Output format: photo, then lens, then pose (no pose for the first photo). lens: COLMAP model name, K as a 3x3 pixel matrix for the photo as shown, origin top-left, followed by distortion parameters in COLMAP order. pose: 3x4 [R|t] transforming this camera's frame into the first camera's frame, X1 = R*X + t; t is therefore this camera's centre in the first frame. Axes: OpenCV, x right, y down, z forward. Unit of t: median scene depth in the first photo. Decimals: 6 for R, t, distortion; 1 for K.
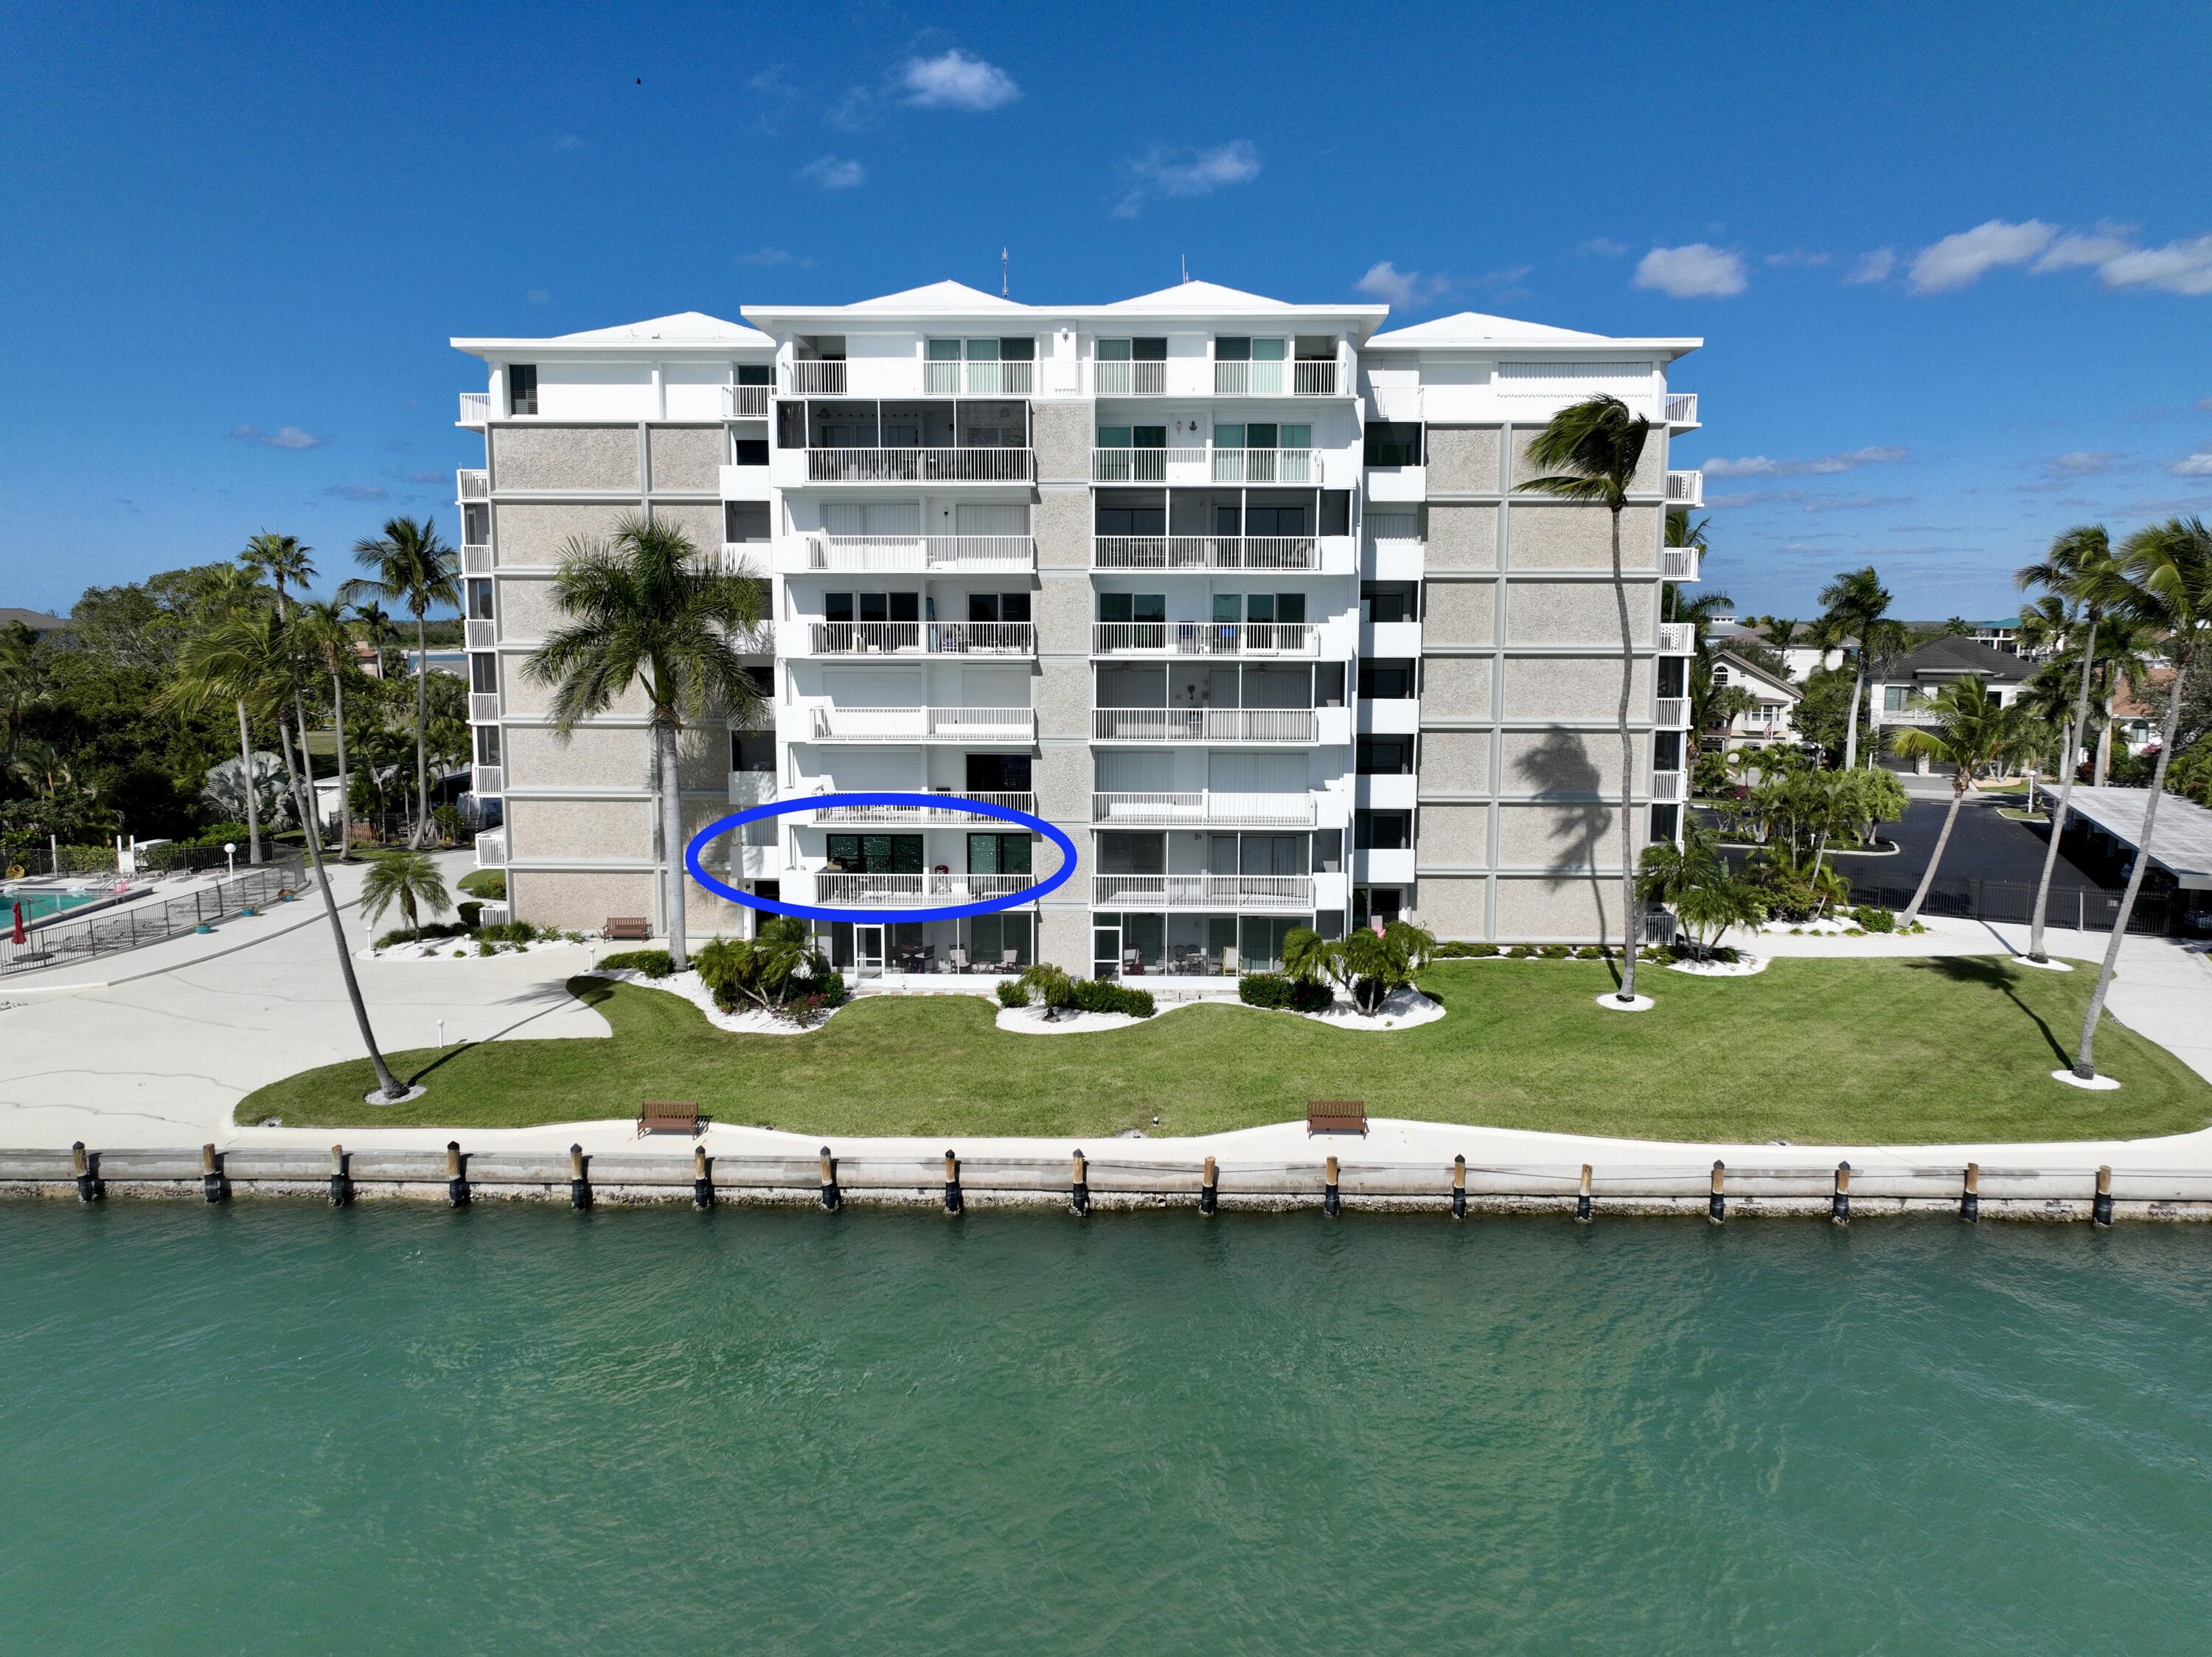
lens RADIAL K [[1508.2, 0, 1106.0], [0, 1508.2, 828.5], [0, 0, 1]] dist [0.029400, 0.001029]
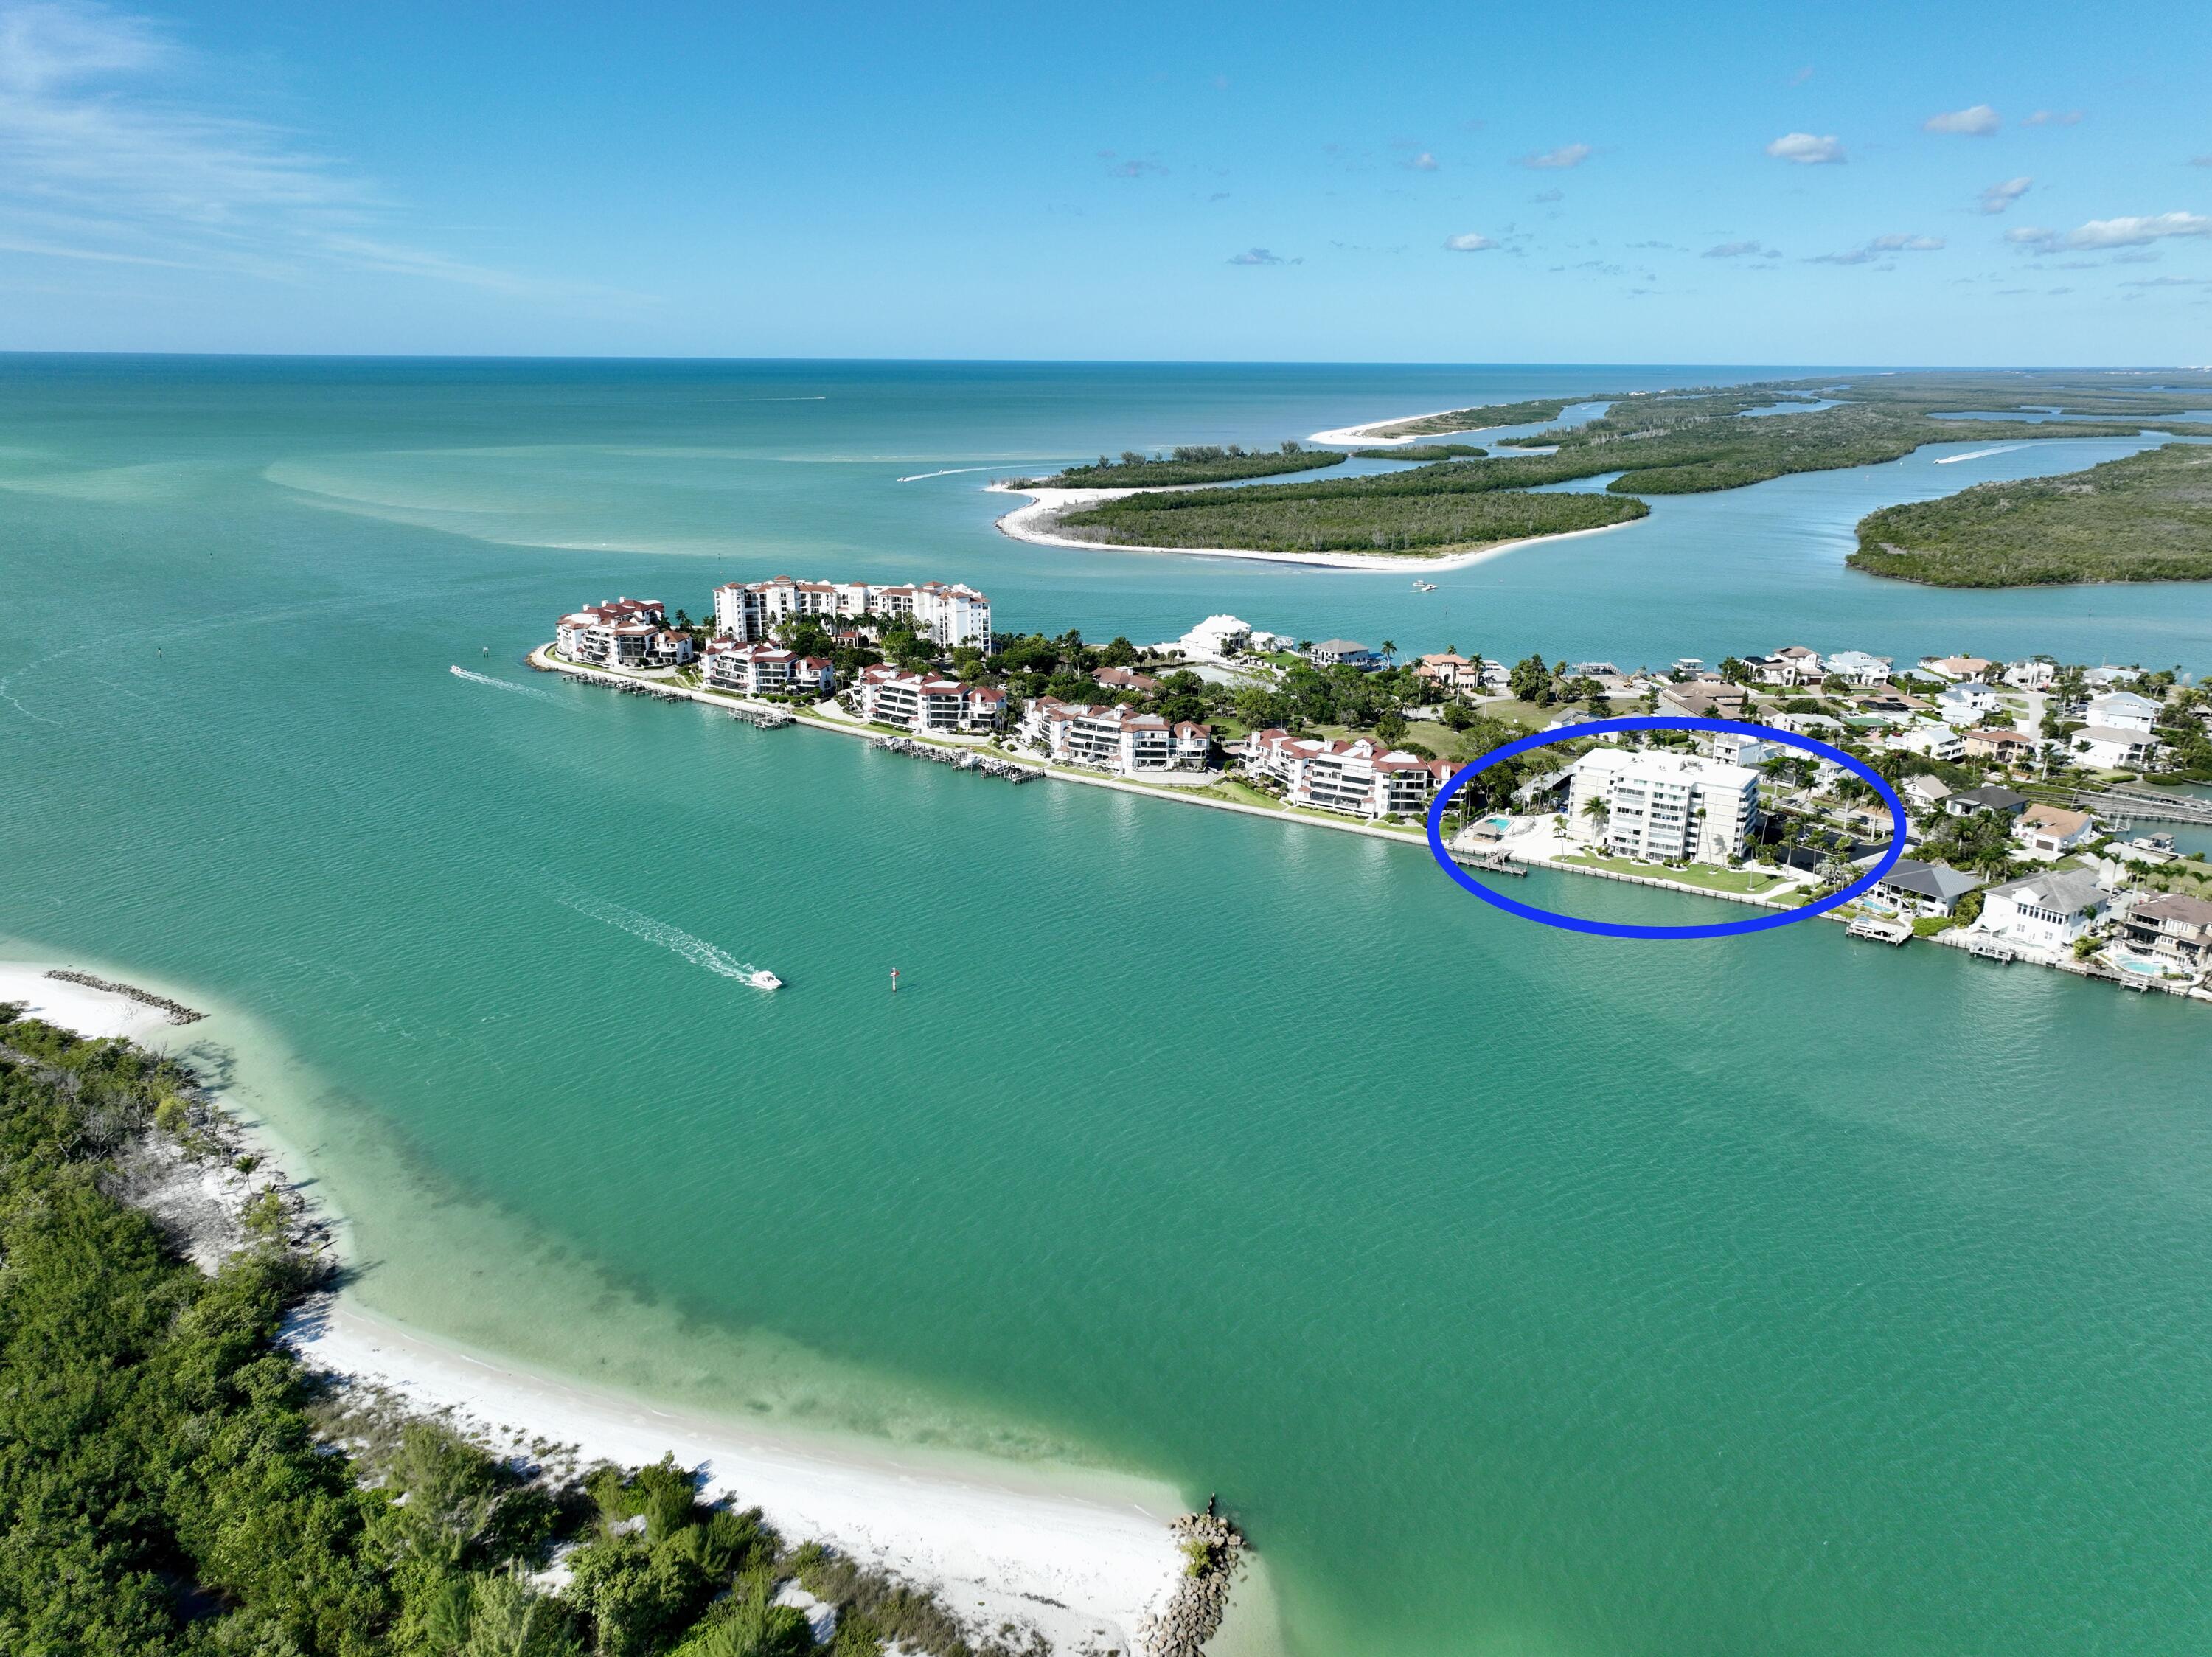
lens RADIAL K [[1508.2, 0, 1106.0], [0, 1508.2, 828.5], [0, 0, 1]] dist [0.029400, 0.001029]
pose [[0.840344, 0.147881, -0.521491, 1.771376], [-0.065523, 0.982724, 0.173089, -1.277277], [0.538078, -0.111285, 0.835516, -7.326230]]
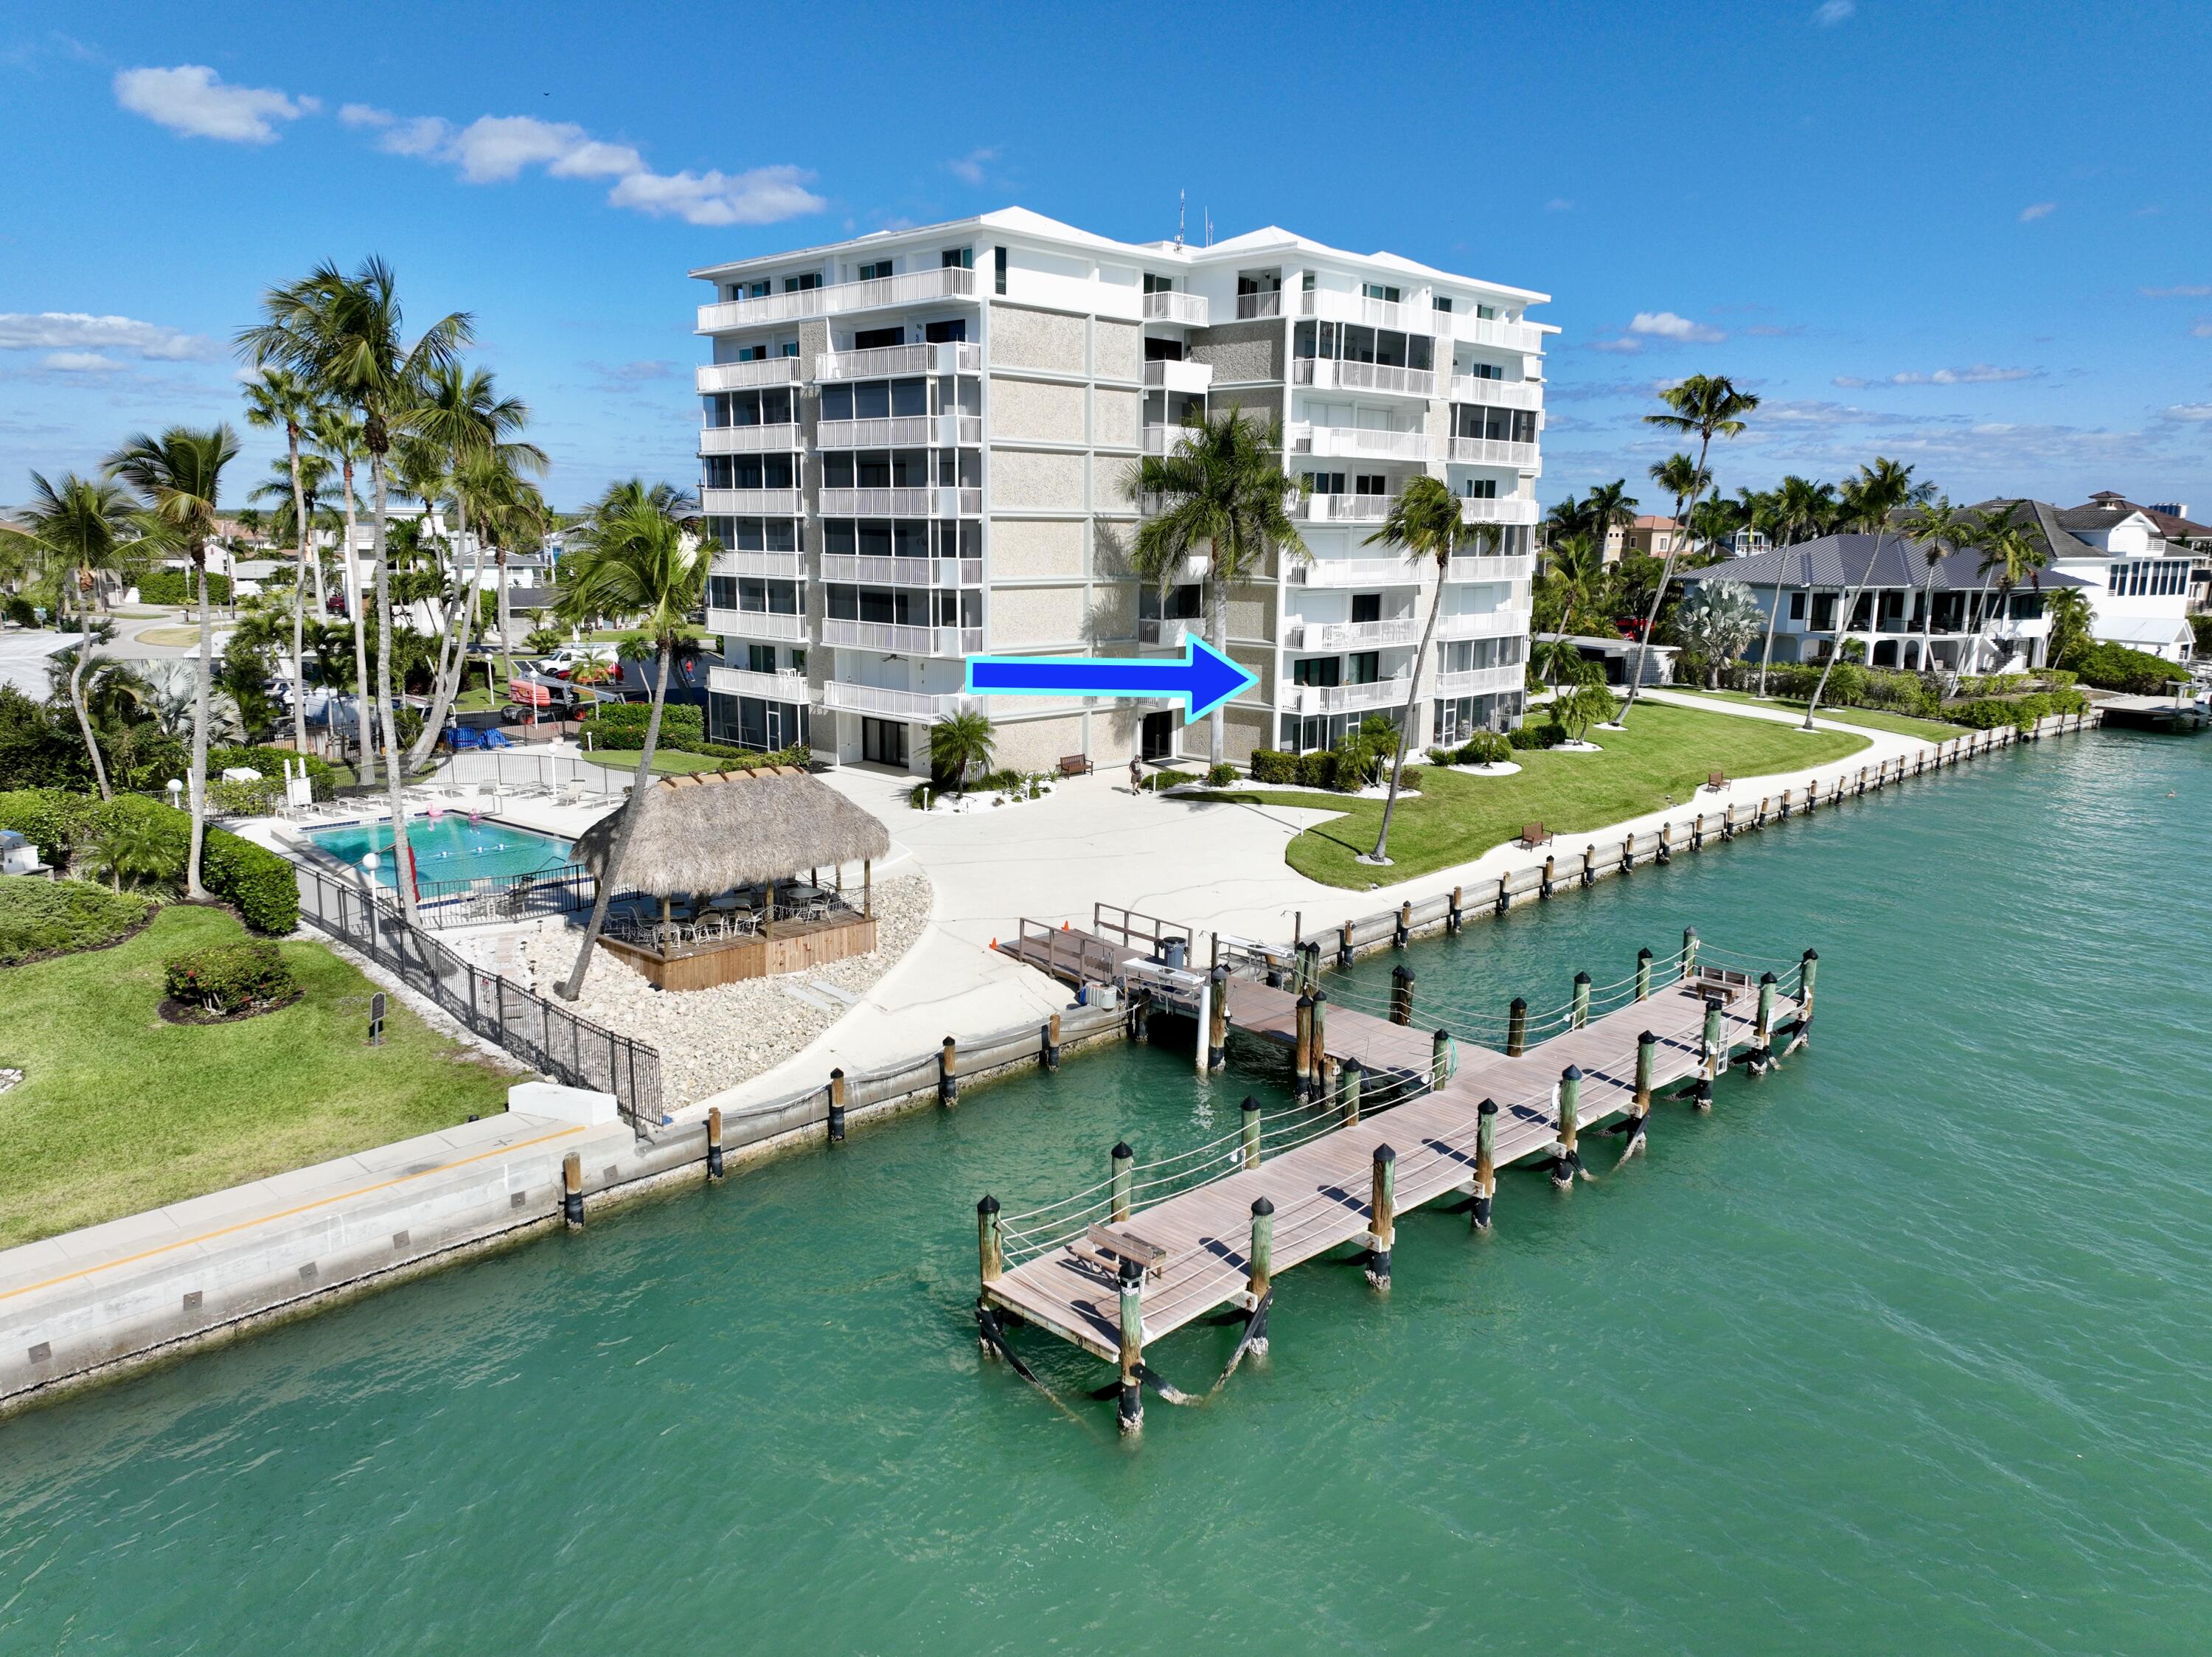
lens RADIAL K [[1508.2, 0, 1106.0], [0, 1508.2, 828.5], [0, 0, 1]] dist [0.029400, 0.001029]
pose [[0.681540, -0.144600, 0.717352, -1.308431], [0.086912, 0.989339, 0.116853, -0.020044], [-0.726601, -0.017294, 0.686842, 0.232635]]
